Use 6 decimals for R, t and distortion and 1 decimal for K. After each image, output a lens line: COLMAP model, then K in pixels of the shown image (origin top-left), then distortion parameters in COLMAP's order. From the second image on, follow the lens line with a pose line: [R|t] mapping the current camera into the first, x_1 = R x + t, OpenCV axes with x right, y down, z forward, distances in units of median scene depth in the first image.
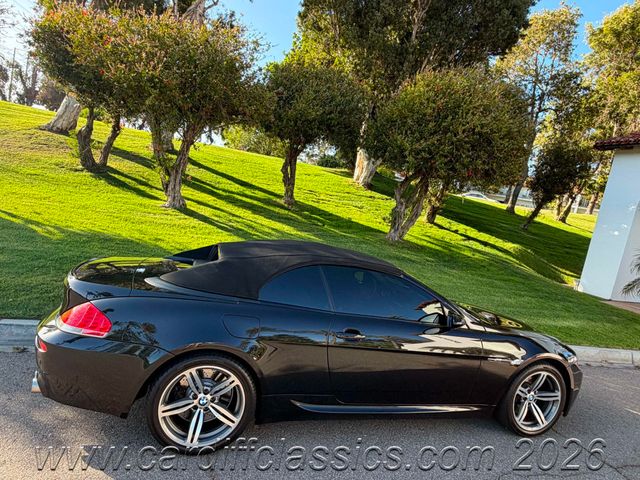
lens RADIAL K [[373.3, 0, 318.5], [0, 373.3, 238.9], [0, 0, 1]] dist [0.000575, 0.000553]
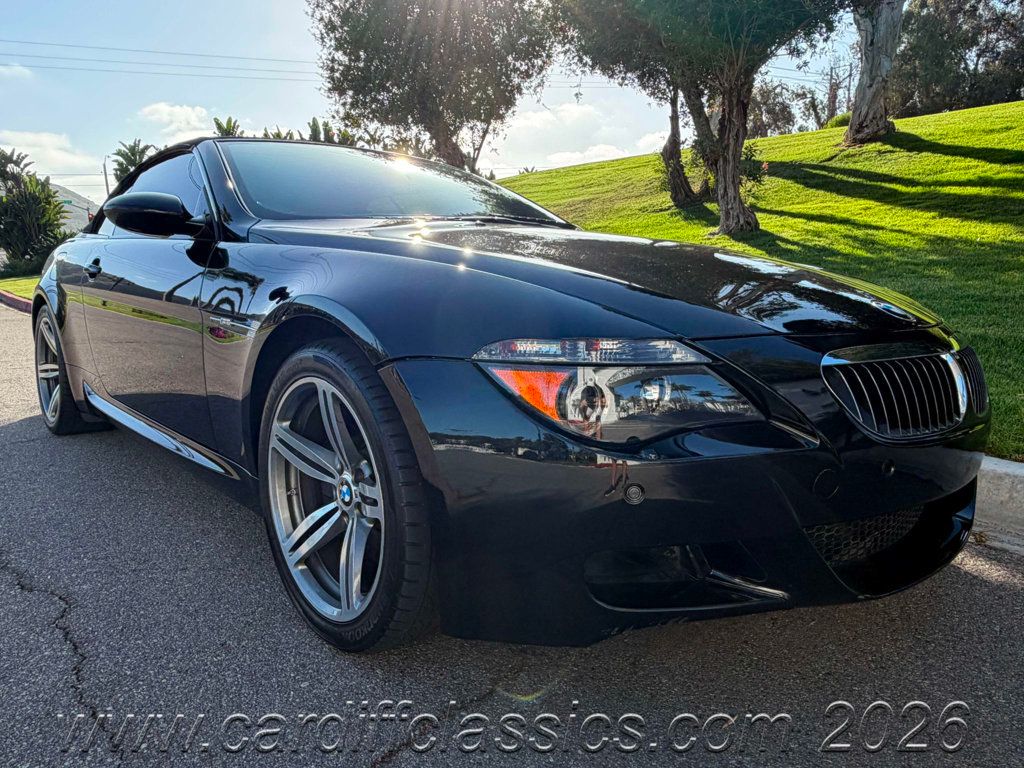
lens RADIAL K [[720.6, 0, 503.2], [0, 720.6, 383.7], [0, 0, 1]] dist [-0.006490, 0.006400]
pose [[0.403792, -0.013475, -0.914751, 0.300486], [0.008676, 0.999903, -0.010899, 0.102081], [0.914810, -0.003535, 0.403870, 0.256868]]
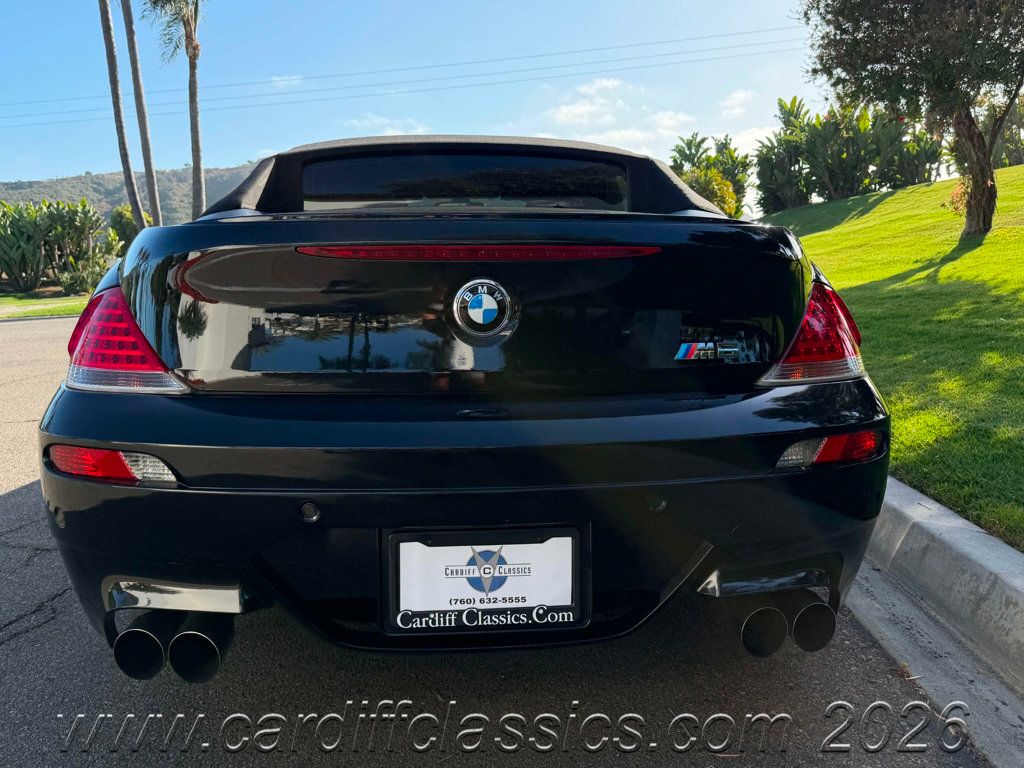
lens RADIAL K [[856.0, 0, 517.9], [0, 856.0, 388.2], [0, 0, 1]] dist [0.006693, -0.007824]
pose [[-0.264652, -0.021307, -0.964109, 0.413575], [-0.096497, 0.995323, 0.004492, 0.101008], [0.959504, 0.094222, -0.265470, 0.422677]]
